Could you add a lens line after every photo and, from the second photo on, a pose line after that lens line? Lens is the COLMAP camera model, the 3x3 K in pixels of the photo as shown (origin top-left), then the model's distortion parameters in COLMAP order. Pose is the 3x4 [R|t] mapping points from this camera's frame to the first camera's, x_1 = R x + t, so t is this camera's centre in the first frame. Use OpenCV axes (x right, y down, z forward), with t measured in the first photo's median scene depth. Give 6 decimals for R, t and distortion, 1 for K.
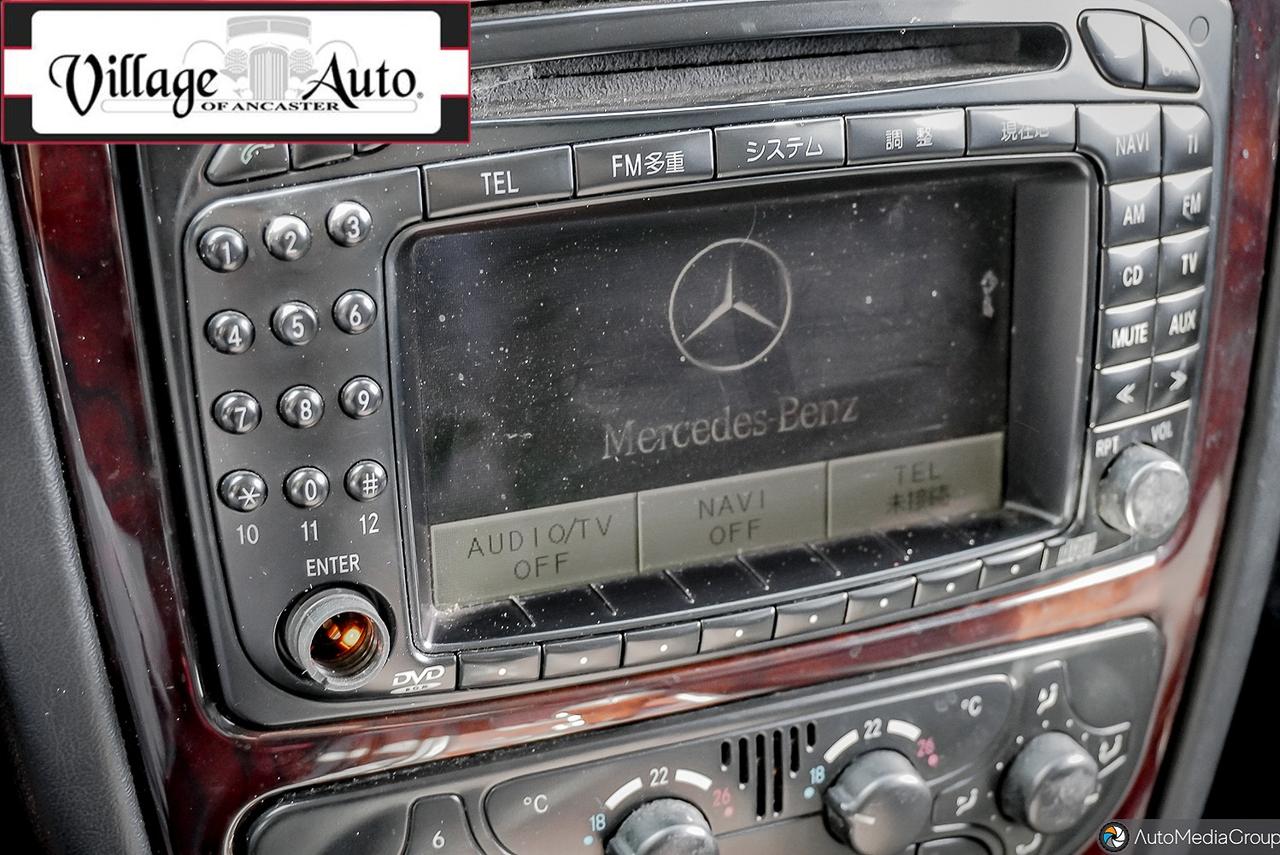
lens RADIAL K [[2001.5, 0, 640.0], [0, 2001.5, 427.5], [0, 0, 1]] dist [0.012131, 0.015510]
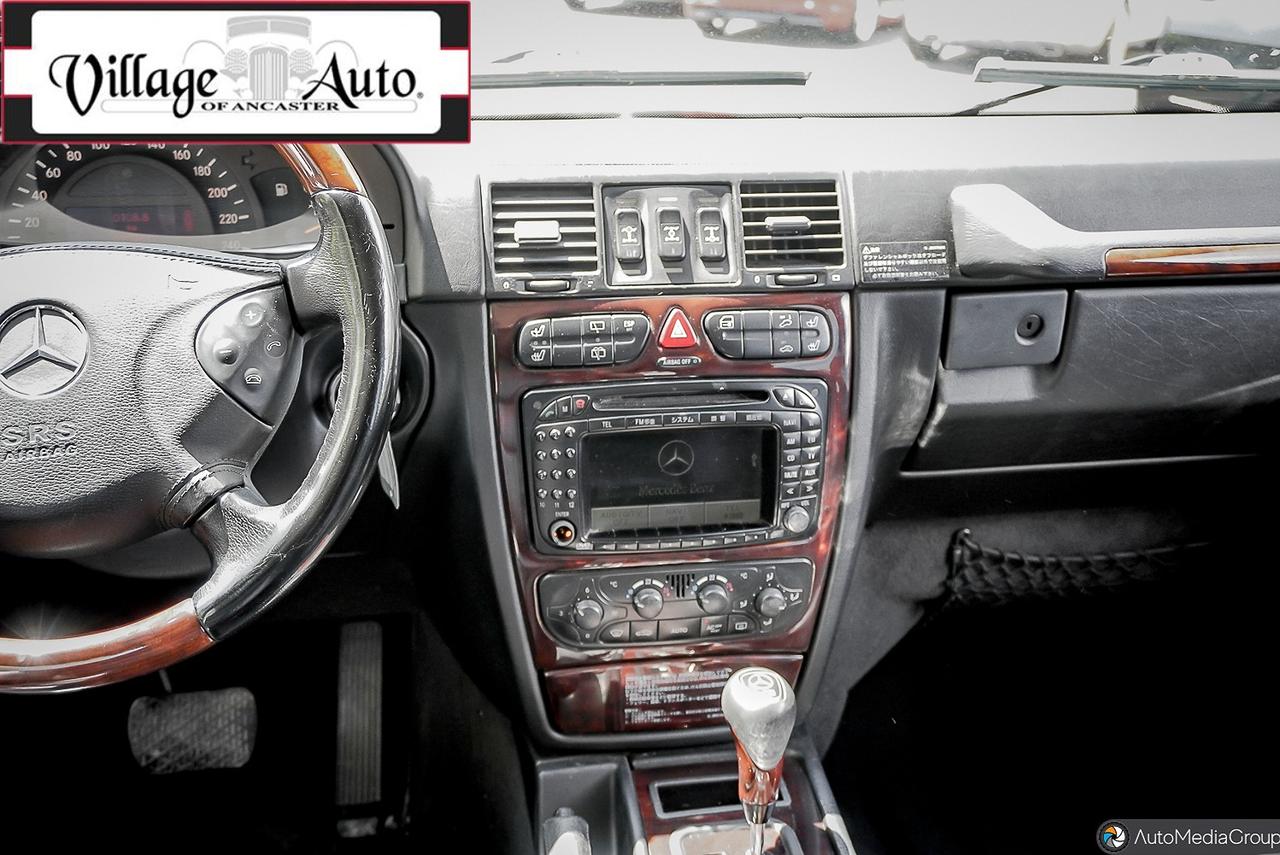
lens RADIAL K [[1288.2, 0, 640.0], [0, 1288.2, 427.5], [0, 0, 1]] dist [-0.001641, -0.002071]
pose [[0.967252, 0.075580, -0.242304, 0.543427], [-0.089115, 0.994987, -0.045380, -0.001566], [0.237660, 0.065487, 0.969138, -1.324112]]
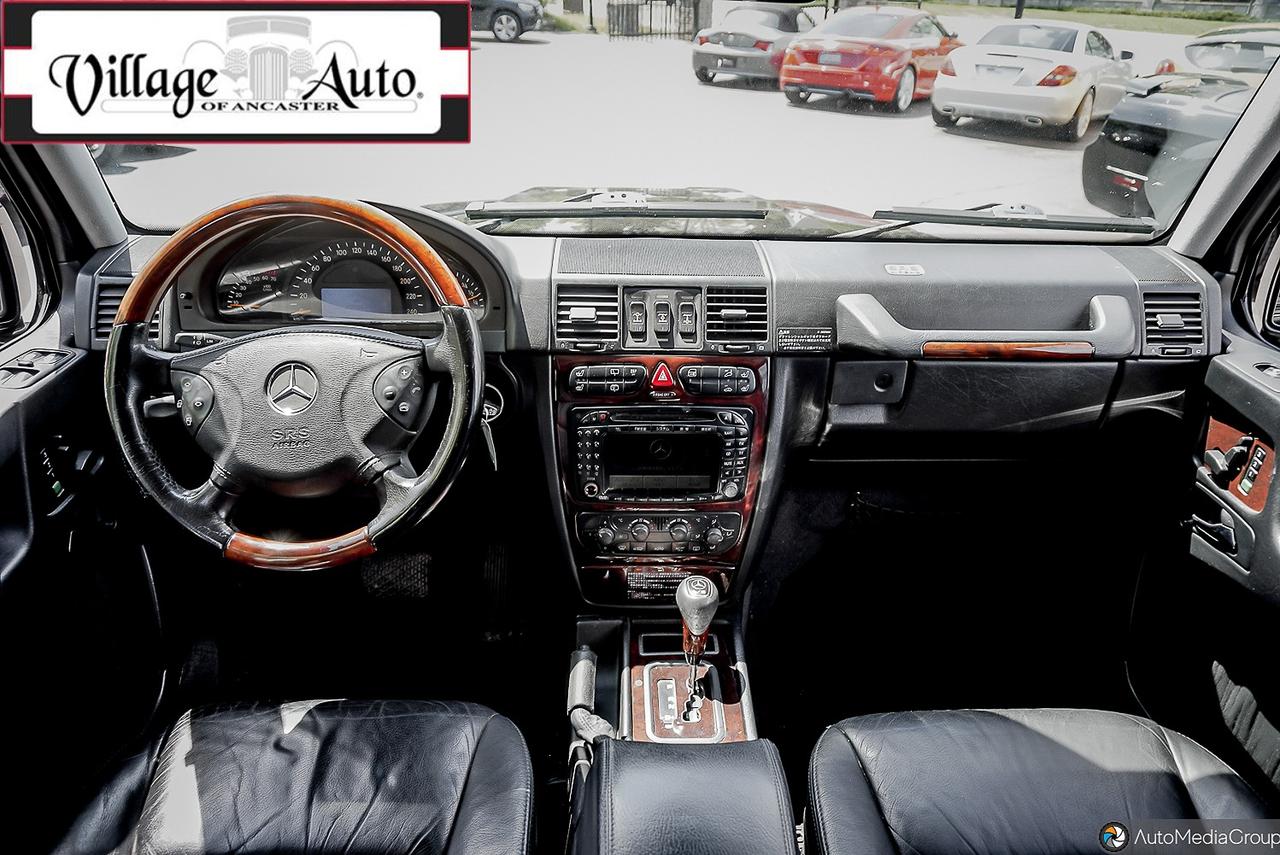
lens RADIAL K [[865.3, 0, 640.0], [0, 865.3, 427.5], [0, 0, 1]] dist [-0.040992, 0.028507]
pose [[0.927364, 0.150661, -0.342486, 0.886802], [-0.144294, 0.988549, 0.044155, -0.233566], [0.345217, 0.008471, 0.938485, -1.557305]]
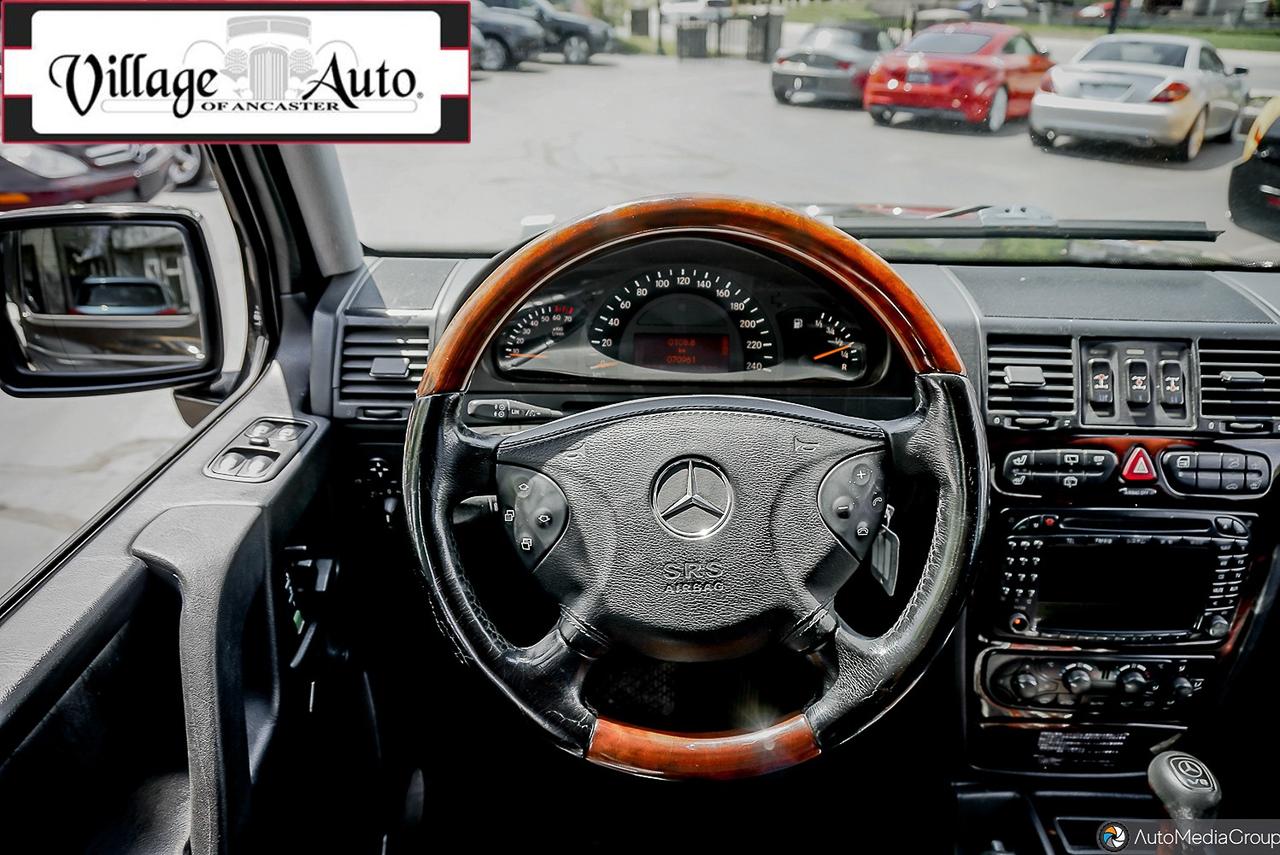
lens RADIAL K [[865.3, 0, 640.0], [0, 865.3, 427.5], [0, 0, 1]] dist [-0.040992, 0.028507]
pose [[0.905367, 0.155036, -0.395315, -0.203498], [-0.157164, 0.987197, 0.027218, -0.245518], [0.394474, 0.037487, 0.918142, -1.158872]]
